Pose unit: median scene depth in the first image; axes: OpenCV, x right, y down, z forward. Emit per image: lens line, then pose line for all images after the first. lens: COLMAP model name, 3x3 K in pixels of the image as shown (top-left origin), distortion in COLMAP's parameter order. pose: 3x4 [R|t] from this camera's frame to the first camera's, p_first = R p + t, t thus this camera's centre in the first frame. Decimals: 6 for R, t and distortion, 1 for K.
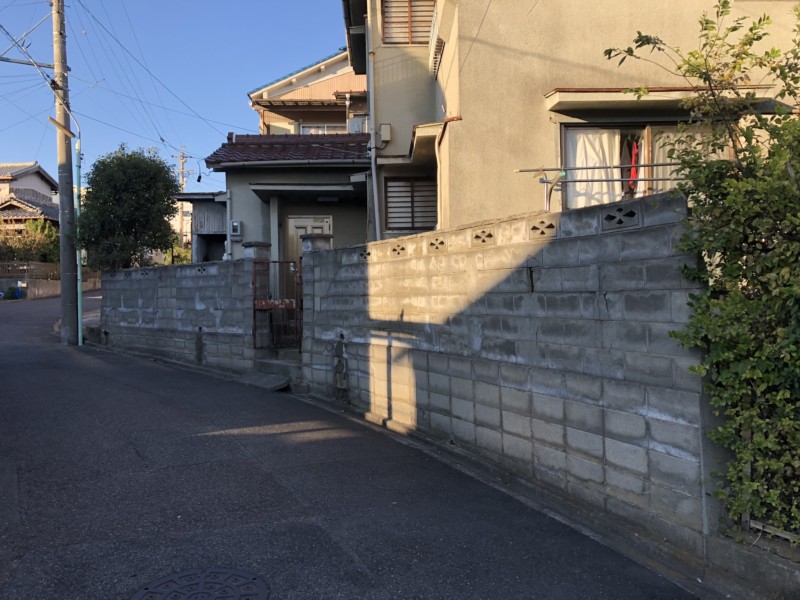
lens RADIAL K [[648.9, 0, 396.9], [0, 648.9, 291.1], [0, 0, 1]] dist [0.024481, -0.001780]
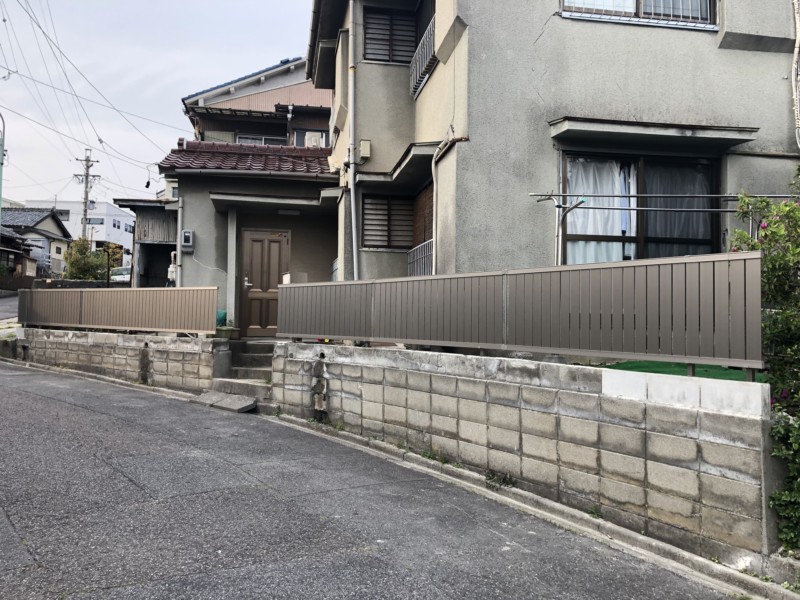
lens RADIAL K [[650.7, 0, 400.1], [0, 650.7, 292.3], [0, 0, 1]] dist [0.018534, 0.008877]
pose [[0.988018, 0.030583, 0.151278, -0.193686], [-0.026265, 0.999191, -0.030461, 0.003877], [-0.152087, 0.026122, 0.988022, 0.040552]]
